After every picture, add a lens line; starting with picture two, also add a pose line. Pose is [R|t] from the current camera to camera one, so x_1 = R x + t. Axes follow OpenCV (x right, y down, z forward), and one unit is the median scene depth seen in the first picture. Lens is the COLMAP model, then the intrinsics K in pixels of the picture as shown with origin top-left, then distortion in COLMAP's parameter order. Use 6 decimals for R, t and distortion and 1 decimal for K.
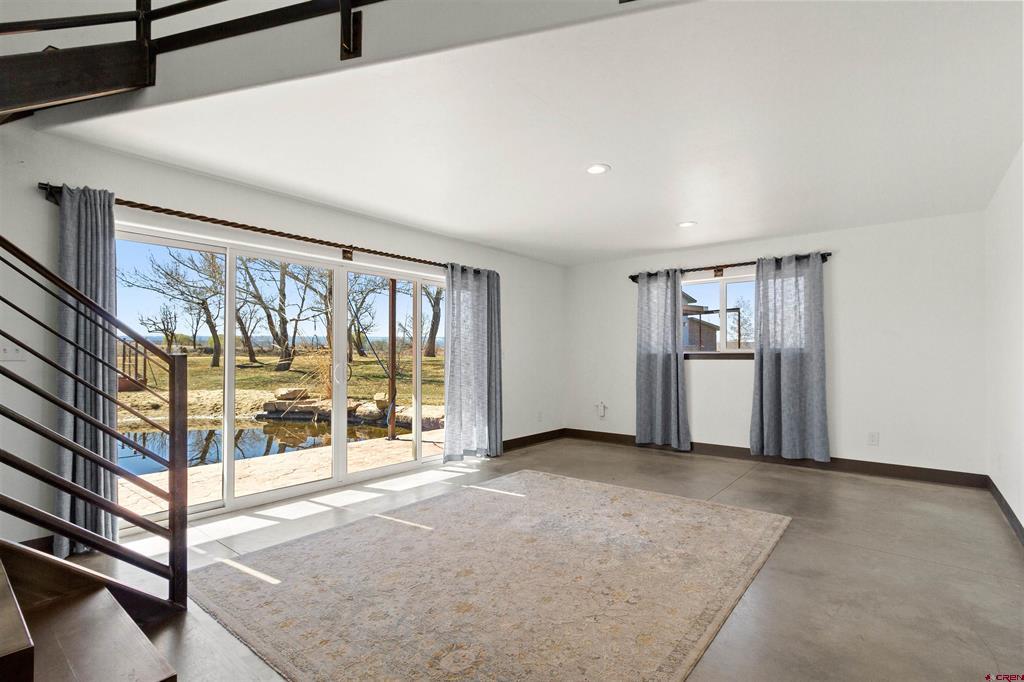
lens RADIAL K [[480.8, 0, 515.5], [0, 480.8, 348.4], [0, 0, 1]] dist [0.003621, 0.000377]
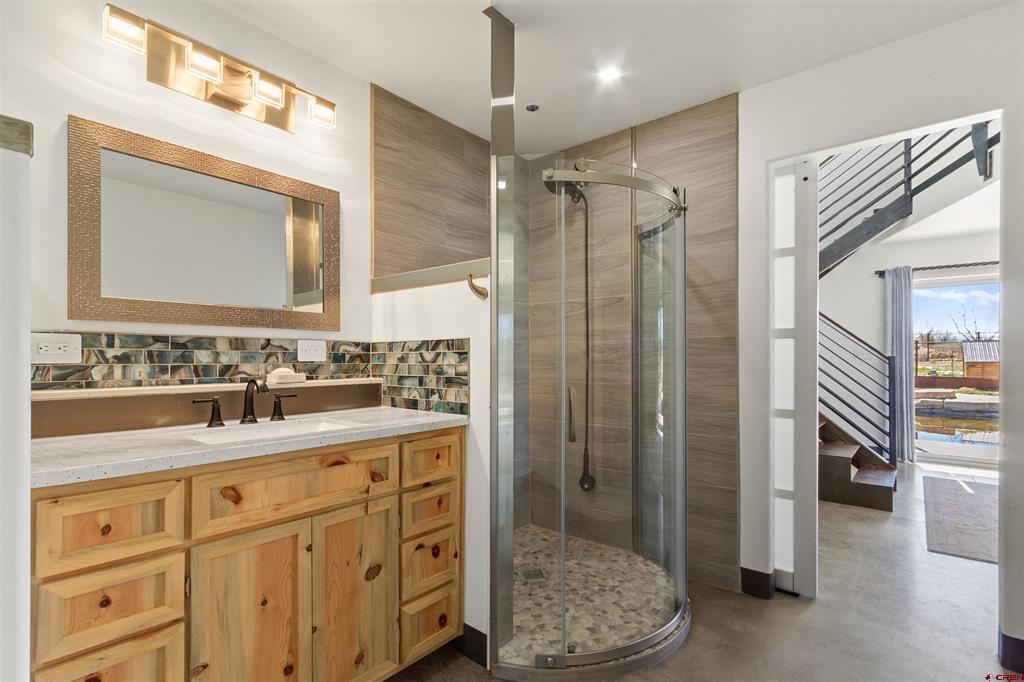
lens RADIAL K [[480.8, 0, 514.2], [0, 480.8, 348.4], [0, 0, 1]] dist [0.003621, 0.000377]
pose [[-0.018610, -0.006681, -0.999804, 1.151603], [0.003801, 0.999970, -0.006753, -0.005998], [0.999820, -0.003926, -0.018584, -0.525385]]
